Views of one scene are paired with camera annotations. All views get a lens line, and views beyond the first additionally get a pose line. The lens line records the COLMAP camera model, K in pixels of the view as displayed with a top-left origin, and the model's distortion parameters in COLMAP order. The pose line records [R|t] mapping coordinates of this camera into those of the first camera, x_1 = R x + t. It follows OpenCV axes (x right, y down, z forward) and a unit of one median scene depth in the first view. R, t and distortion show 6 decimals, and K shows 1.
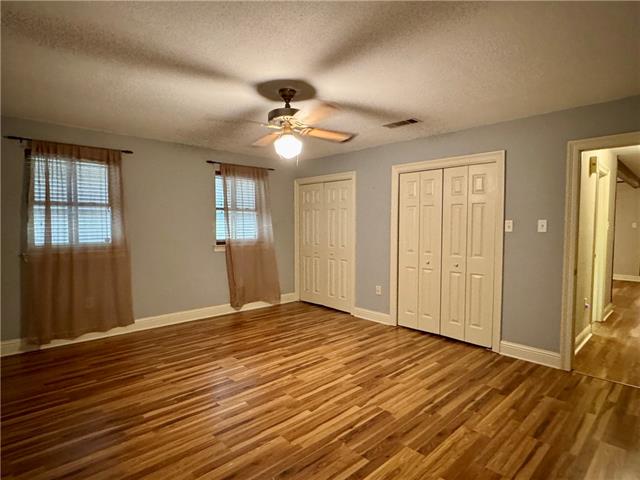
lens RADIAL K [[359.9, 0, 320.0], [0, 359.9, 240.0], [0, 0, 1]] dist [0.001944, 0.000481]
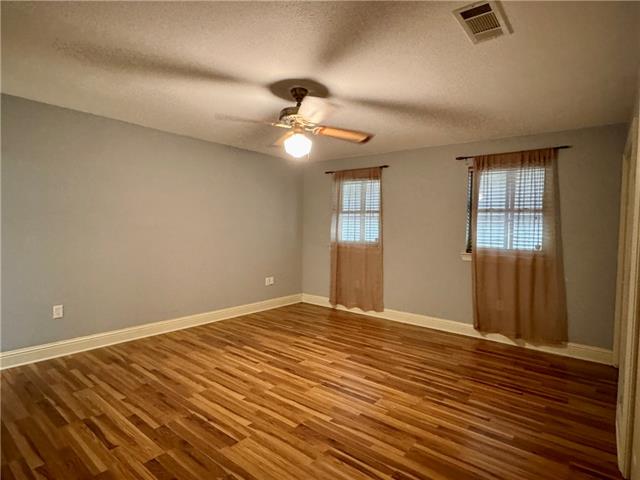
lens RADIAL K [[347.7, 0, 299.7], [0, 347.7, 242.1], [0, 0, 1]] dist [0.021042, 0.000075]
pose [[0.101369, 0.045917, -0.993789, 0.759323], [-0.062537, 0.997253, 0.039698, -0.027349], [0.992881, 0.058124, 0.103962, 0.789326]]
